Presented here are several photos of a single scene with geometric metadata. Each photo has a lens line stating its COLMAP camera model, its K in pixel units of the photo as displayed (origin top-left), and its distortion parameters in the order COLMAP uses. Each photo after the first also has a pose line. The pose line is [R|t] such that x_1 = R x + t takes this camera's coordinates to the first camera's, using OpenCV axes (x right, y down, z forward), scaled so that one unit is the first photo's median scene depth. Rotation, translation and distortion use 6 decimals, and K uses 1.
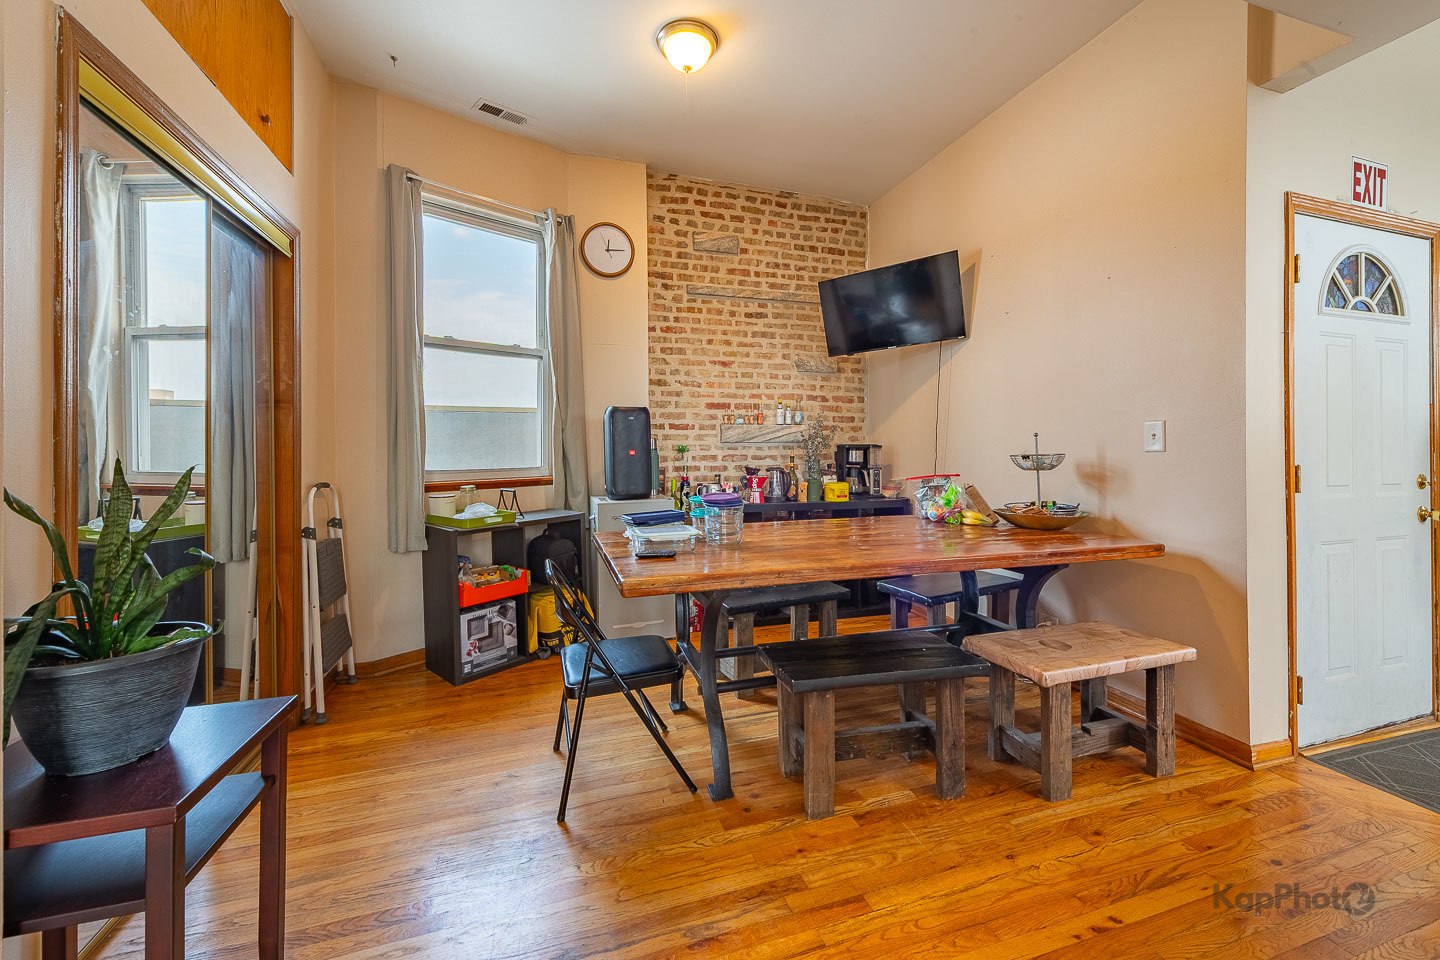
lens RADIAL K [[577.2, 0, 743.4], [0, 577.2, 450.5], [0, 0, 1]] dist [0.015945, -0.004071]
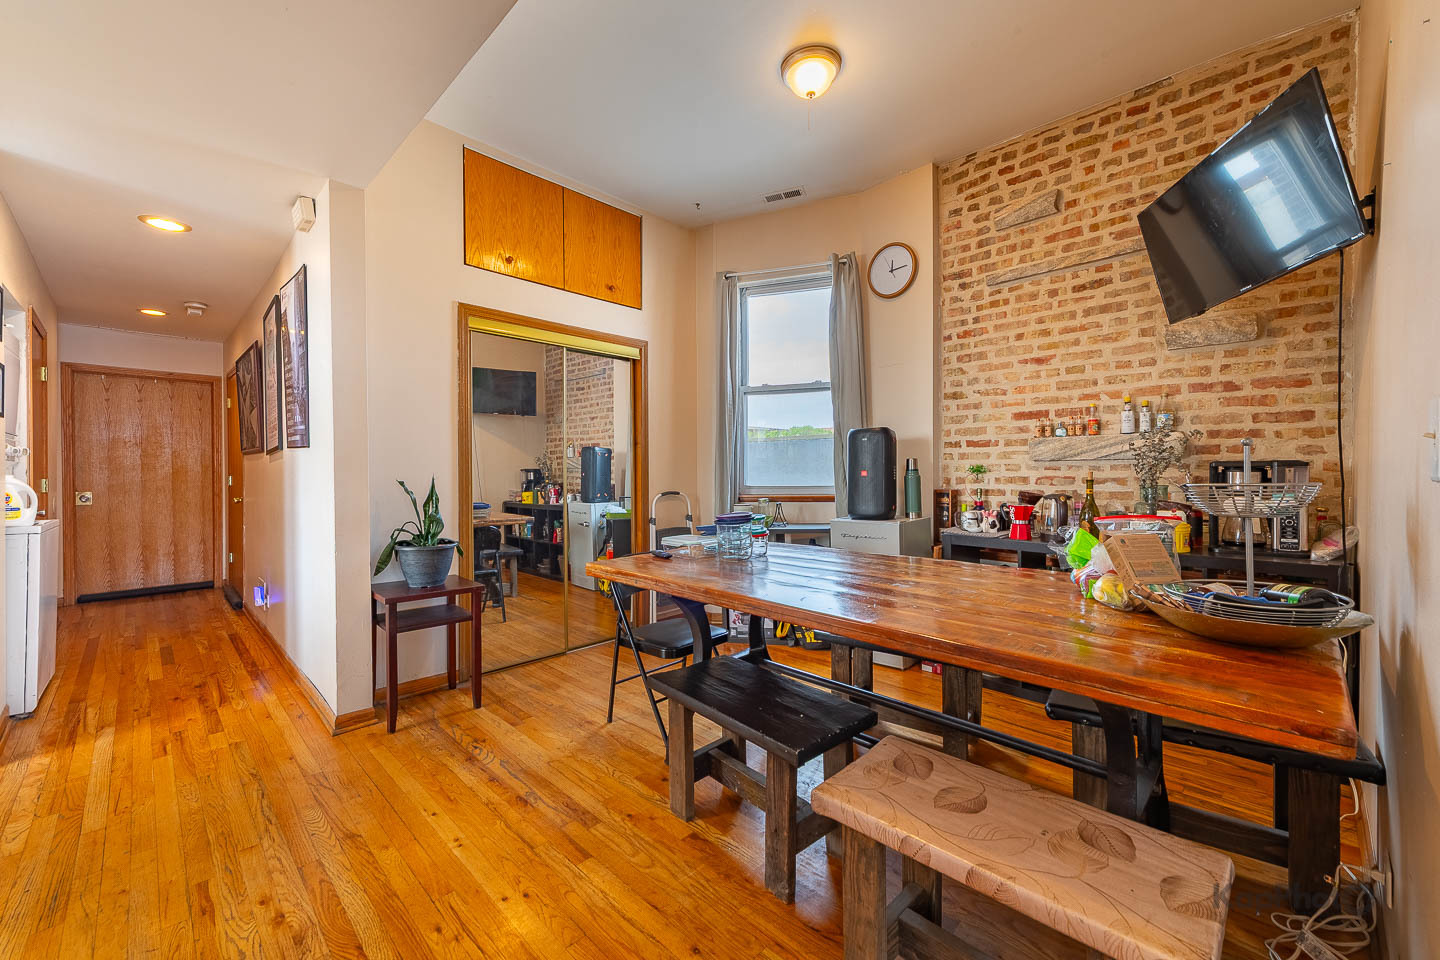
lens RADIAL K [[577.2, 0, 720.1], [0, 577.2, 478.5], [0, 0, 1]] dist [0.015945, -0.004071]
pose [[0.440683, 0.013074, -0.897568, 0.488933], [0.002384, 0.999873, 0.015735, -0.003402], [0.897660, -0.009074, 0.440596, 0.262916]]
